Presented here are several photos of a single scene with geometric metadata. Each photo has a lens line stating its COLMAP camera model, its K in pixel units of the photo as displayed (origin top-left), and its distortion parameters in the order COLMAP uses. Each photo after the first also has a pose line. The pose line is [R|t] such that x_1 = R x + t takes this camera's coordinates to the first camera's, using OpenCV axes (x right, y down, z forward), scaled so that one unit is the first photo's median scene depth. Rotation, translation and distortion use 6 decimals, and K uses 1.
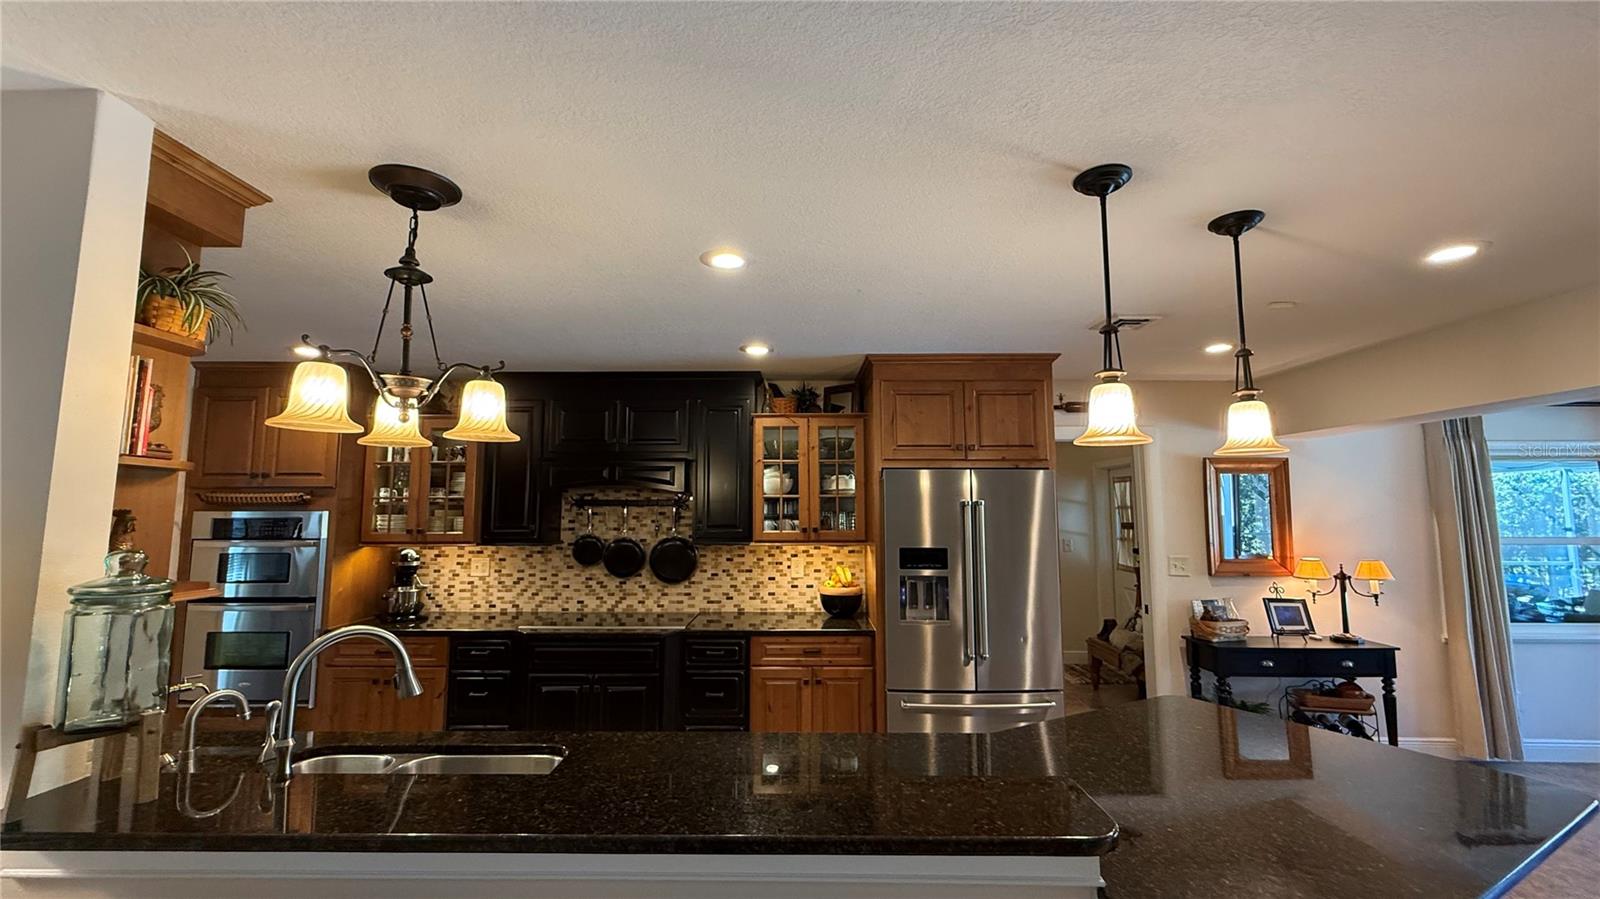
lens RADIAL K [[642.2, 0, 800.0], [0, 642.2, 449.5], [0, 0, 1]] dist [0.001267, 0.000299]
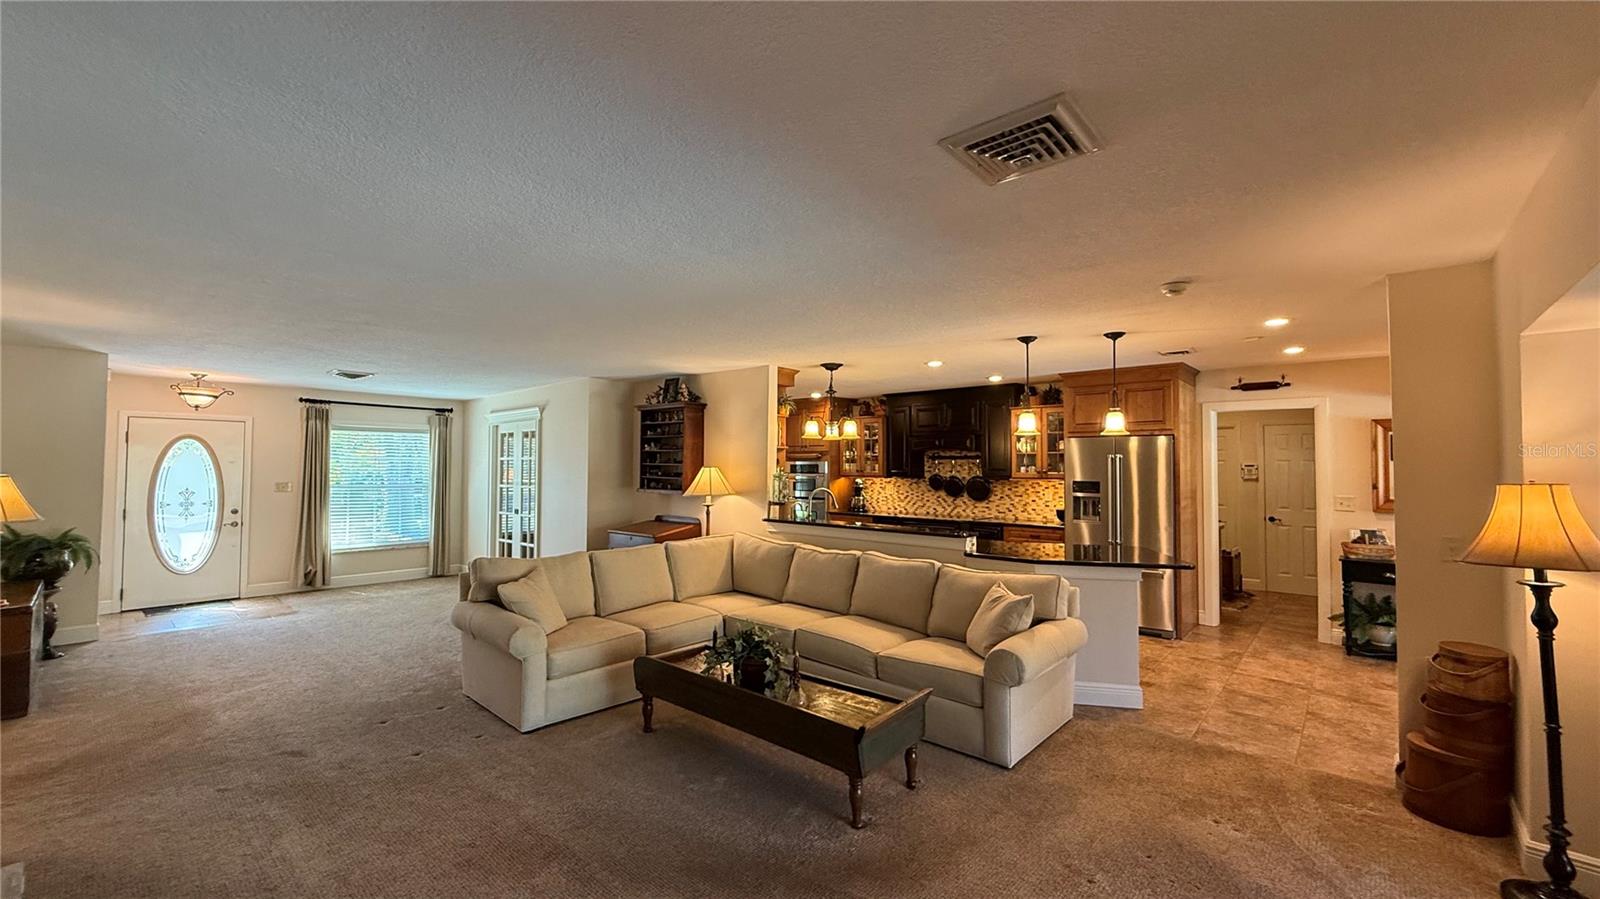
lens RADIAL K [[642.2, 0, 800.0], [0, 642.2, 449.5], [0, 0, 1]] dist [0.001267, 0.000299]
pose [[0.756304, -0.013254, -0.654086, 0.626222], [0.056590, 0.997373, 0.045223, -0.051130], [0.651768, -0.071217, 0.755067, -0.718015]]
